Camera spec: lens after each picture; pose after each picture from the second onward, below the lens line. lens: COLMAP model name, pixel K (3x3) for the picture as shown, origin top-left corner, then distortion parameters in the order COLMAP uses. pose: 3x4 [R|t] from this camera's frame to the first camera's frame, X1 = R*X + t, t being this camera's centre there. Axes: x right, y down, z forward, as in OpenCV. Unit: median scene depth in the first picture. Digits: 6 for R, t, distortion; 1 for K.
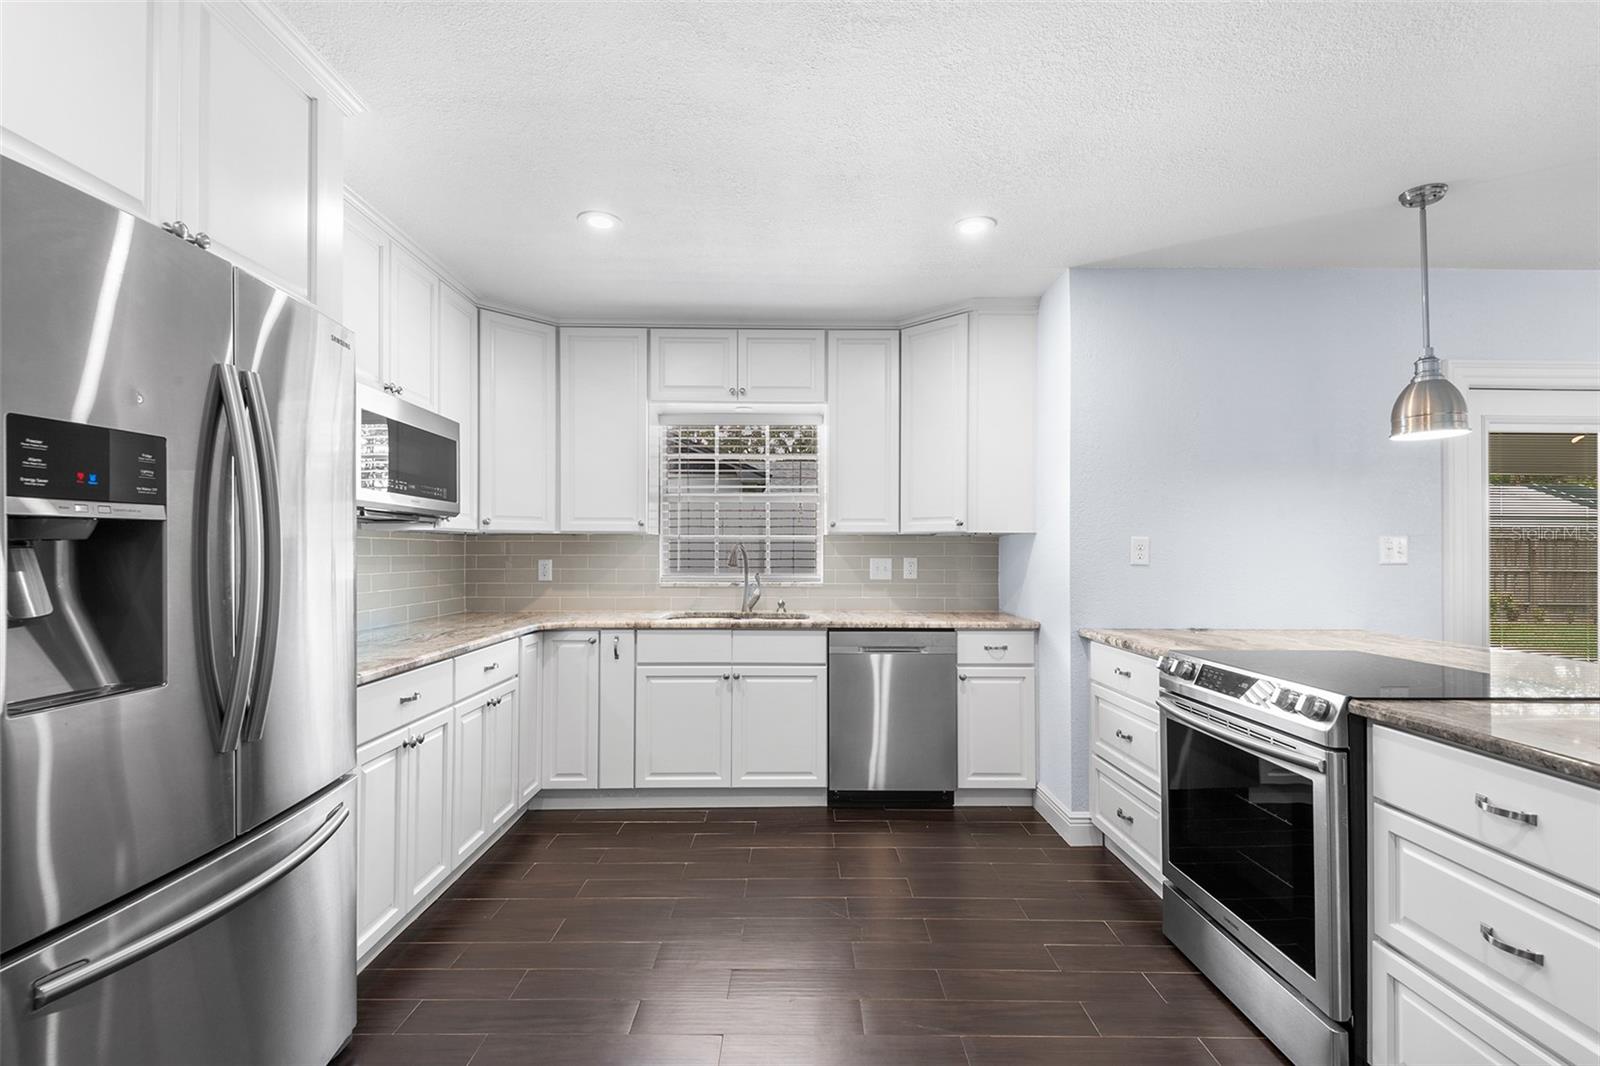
lens RADIAL K [[733.2, 0, 797.1], [0, 733.2, 543.1], [0, 0, 1]] dist [0.032872, -0.020974]
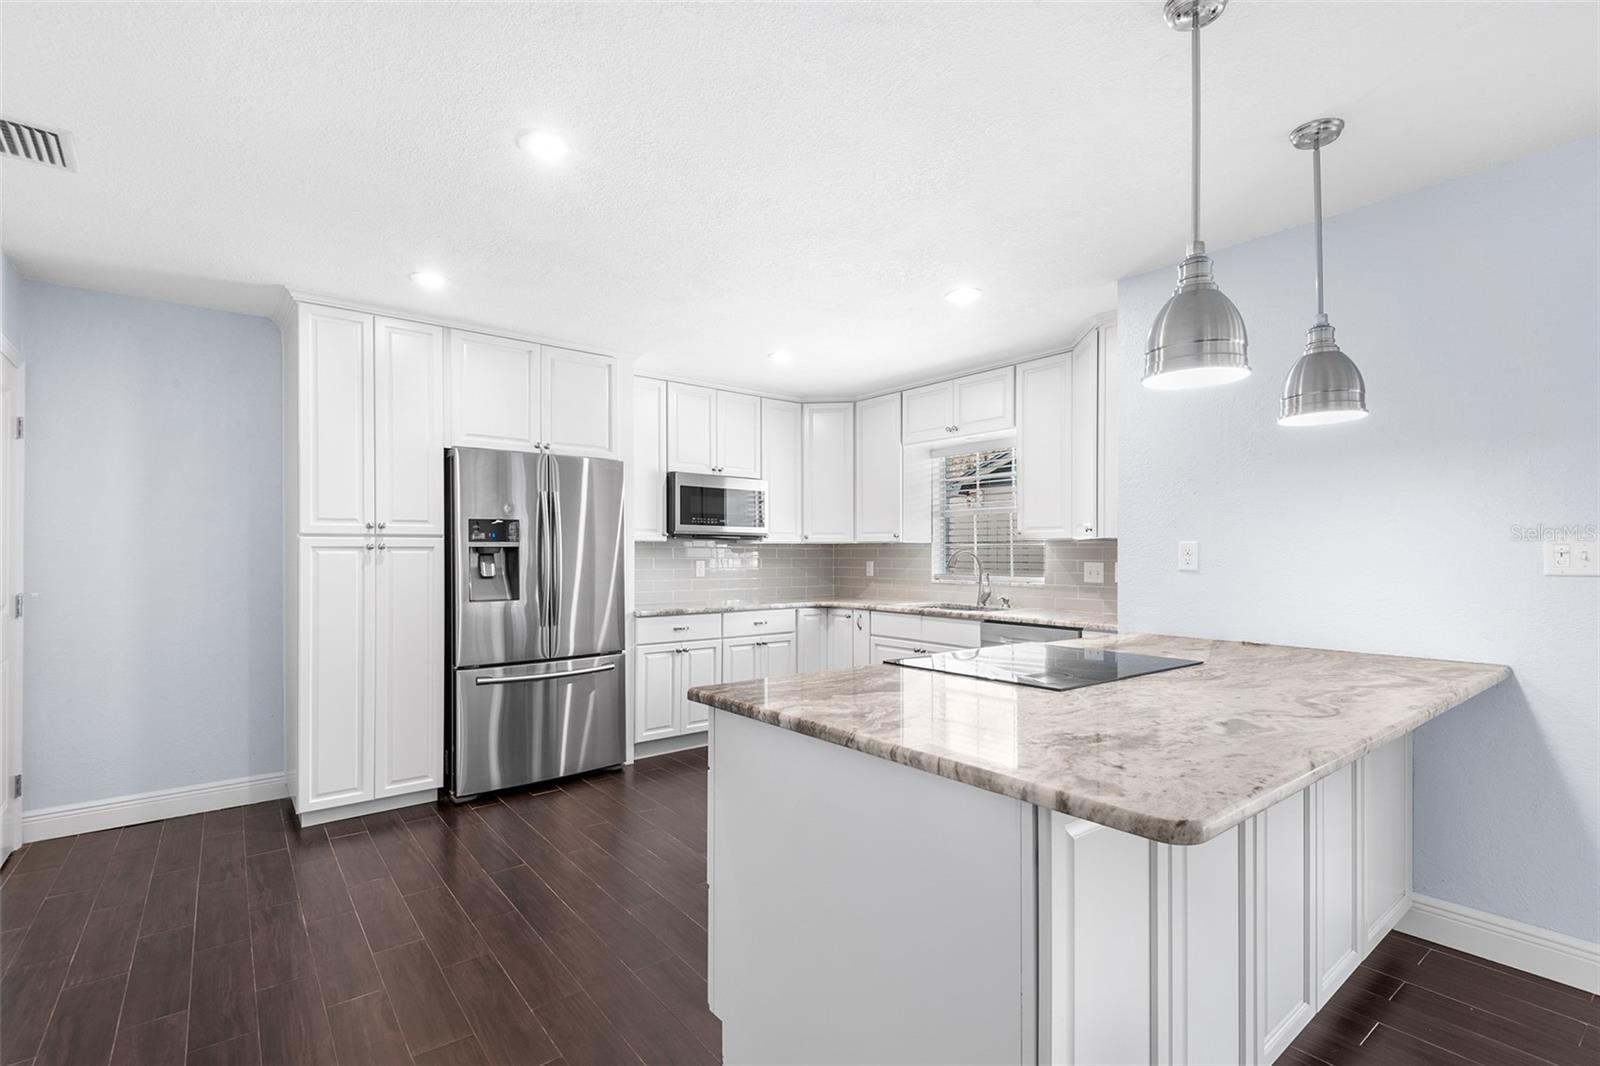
lens RADIAL K [[733.2, 0, 797.1], [0, 733.2, 543.1], [0, 0, 1]] dist [0.032872, -0.020974]
pose [[0.611935, -0.012646, -0.790807, 0.758957], [0.009587, 0.999917, -0.008572, -0.002345], [0.790850, -0.002335, 0.612006, 0.014997]]
